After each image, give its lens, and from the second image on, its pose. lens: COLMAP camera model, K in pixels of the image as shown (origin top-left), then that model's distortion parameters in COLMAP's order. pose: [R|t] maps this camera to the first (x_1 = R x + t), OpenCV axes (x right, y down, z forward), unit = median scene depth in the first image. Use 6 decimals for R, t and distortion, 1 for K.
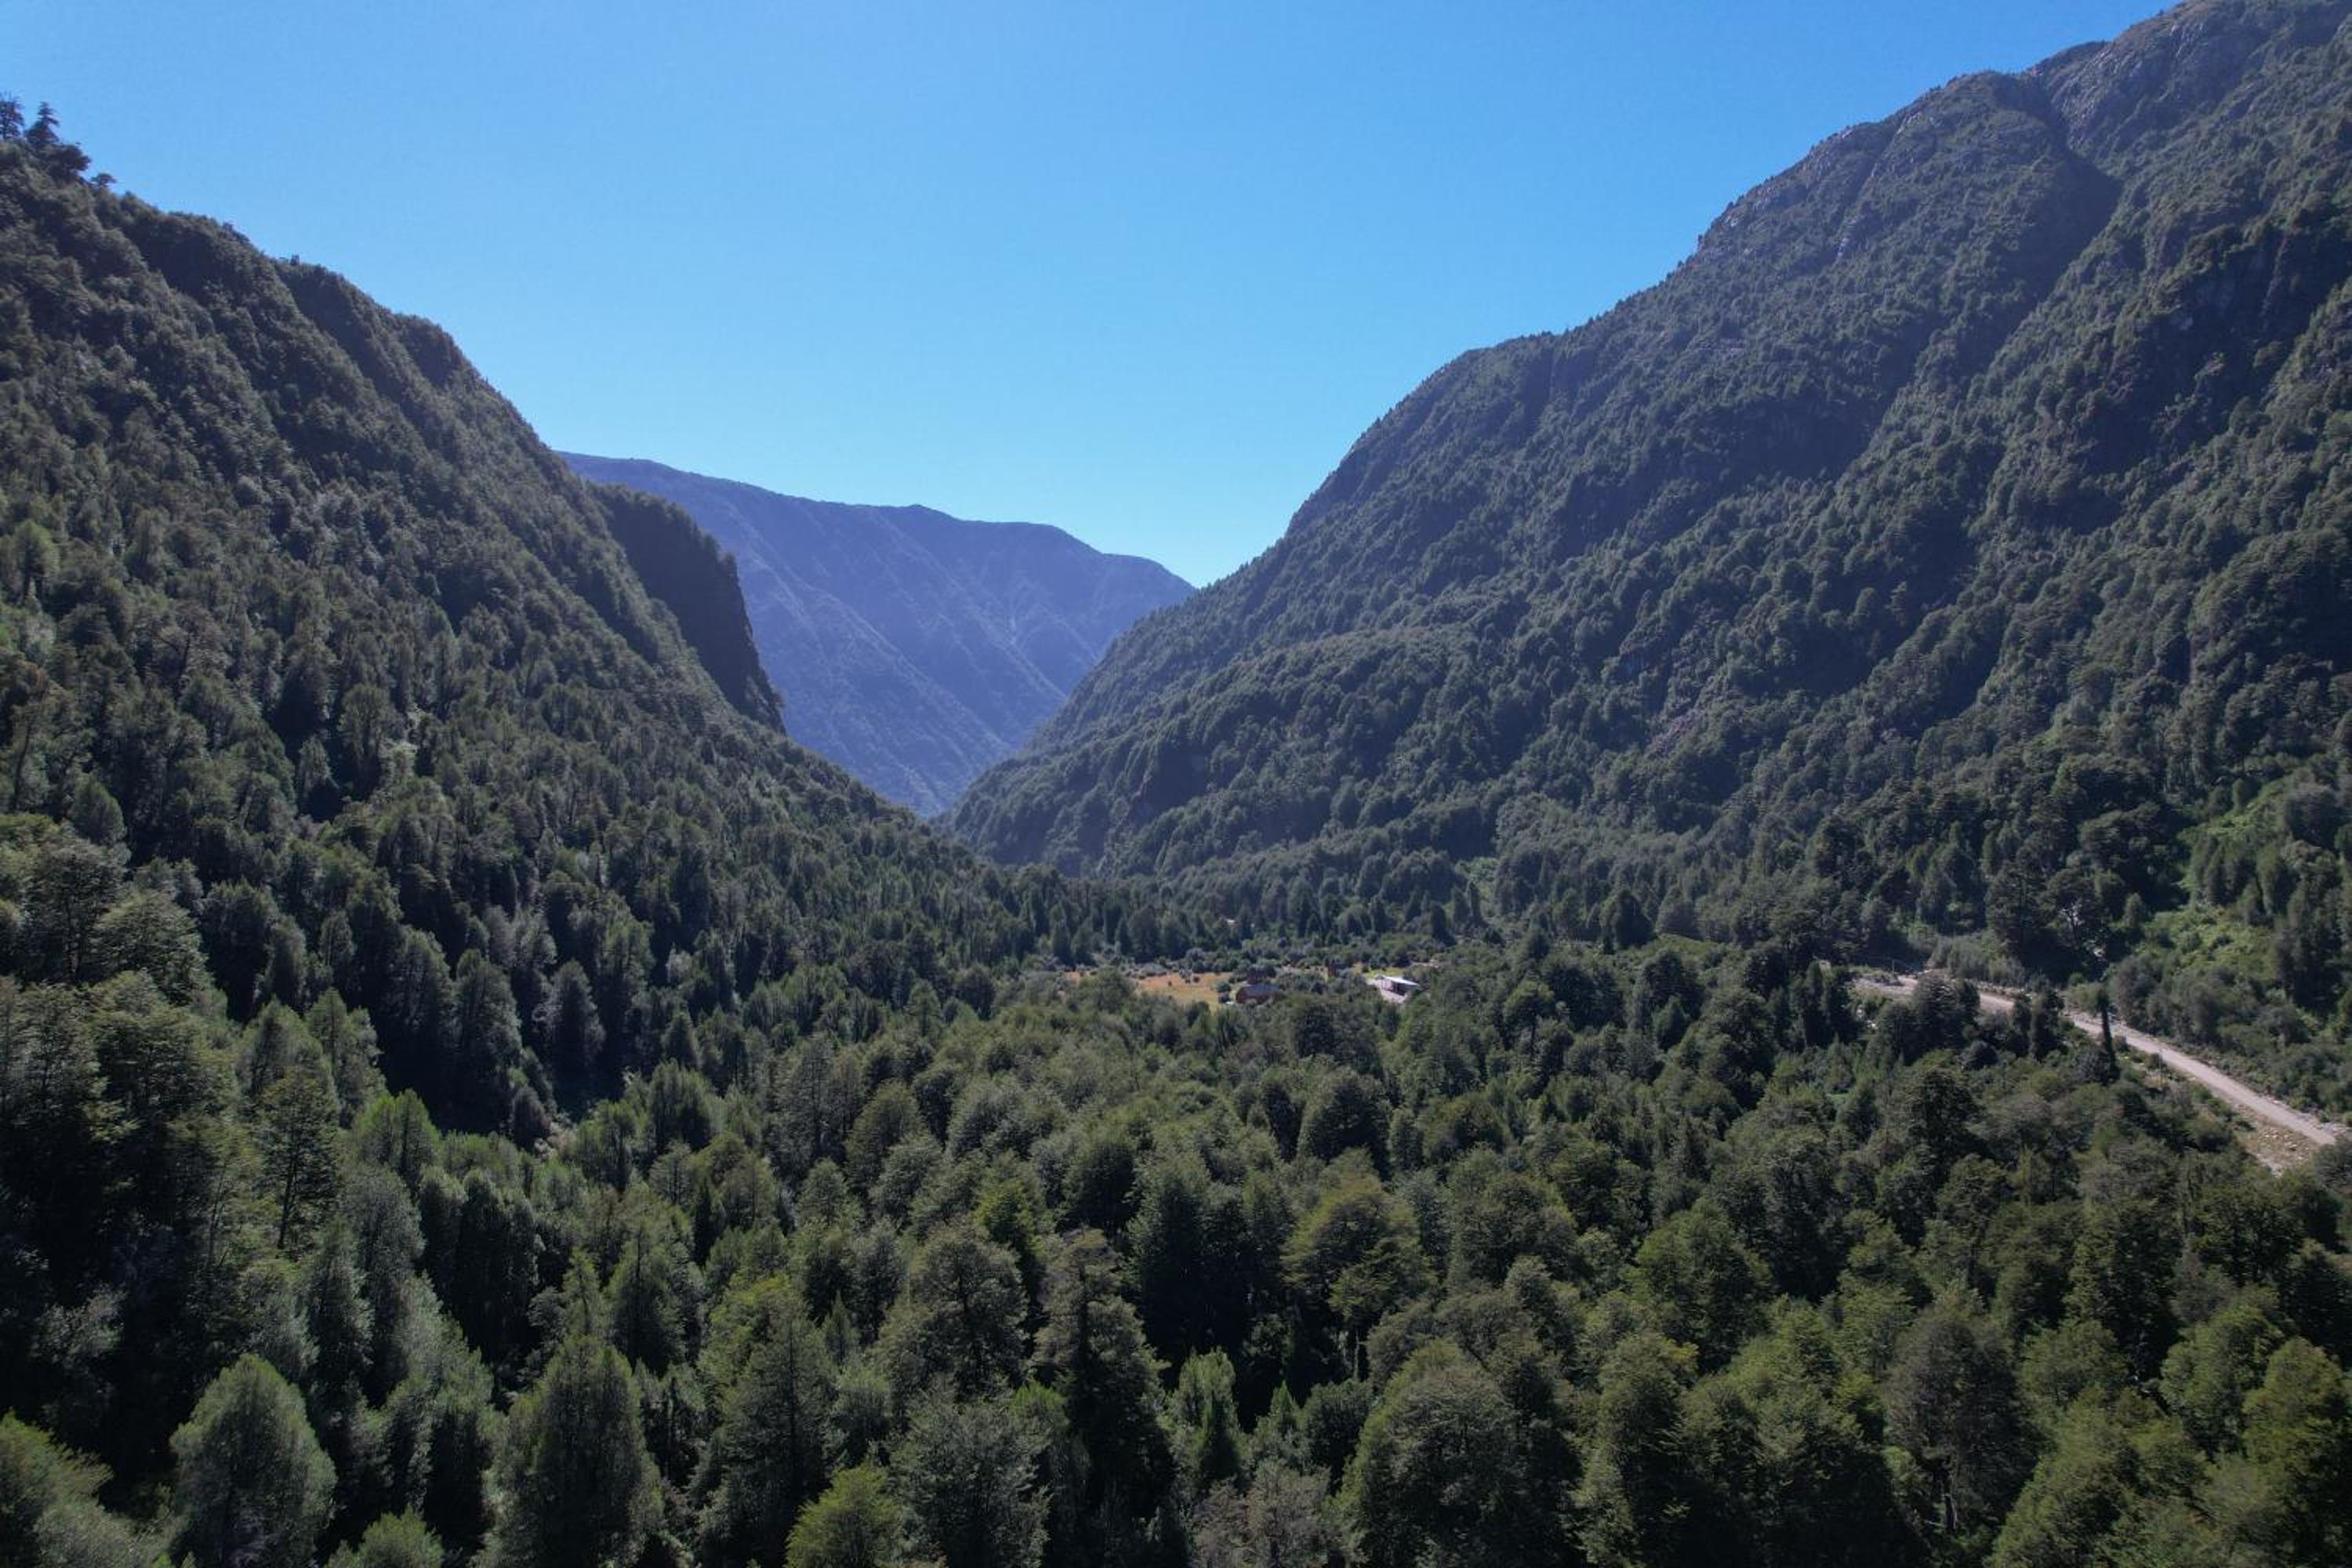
lens RADIAL K [[1464.0, 0, 1184.2], [0, 1464.0, 810.8], [0, 0, 1]] dist [-0.104897, 0.072920]
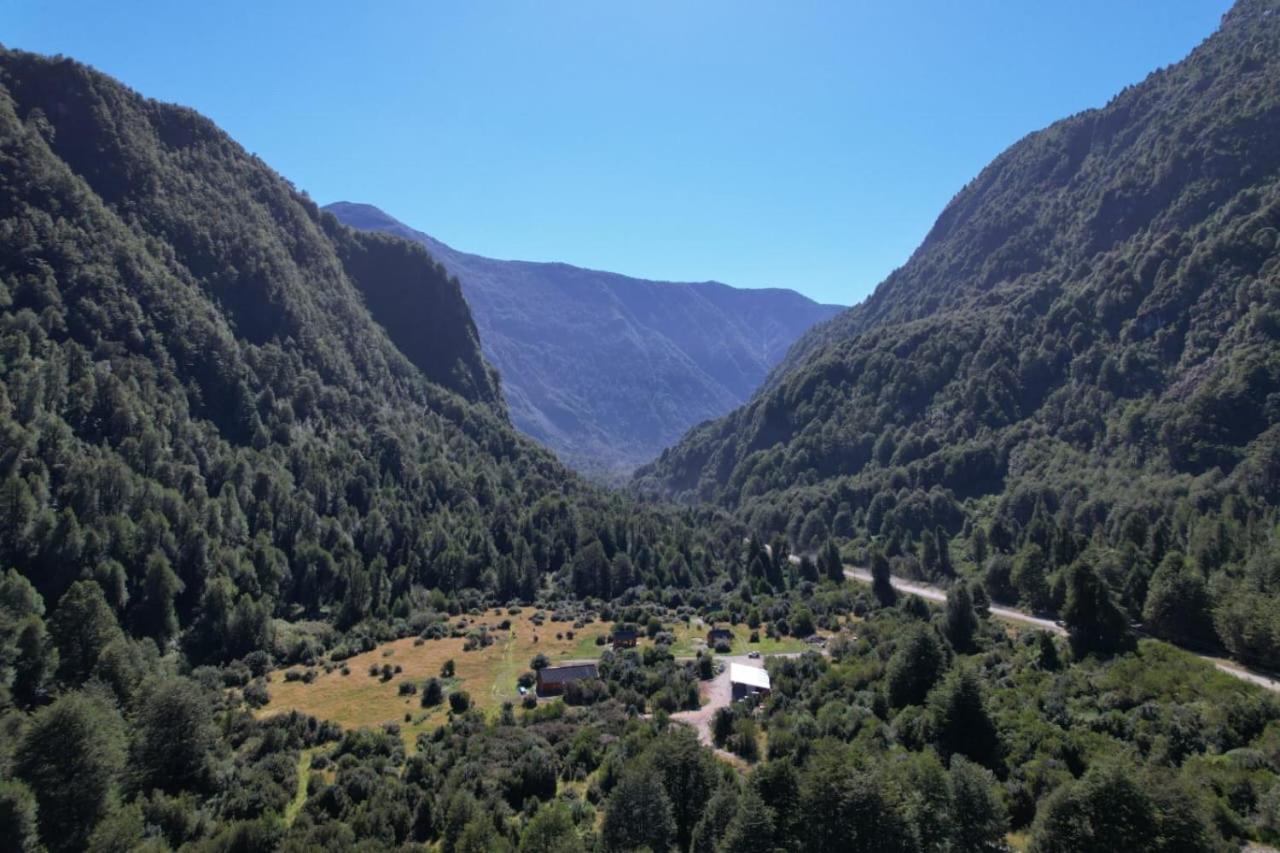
lens RADIAL K [[796.7, 0, 644.5], [0, 796.7, 441.1], [0, 0, 1]] dist [-0.104897, 0.072920]
pose [[0.954539, 0.000452, -0.298084, 0.110744], [-0.006055, 0.999822, -0.017874, 0.003231], [0.298023, 0.018866, 0.954372, 0.306391]]
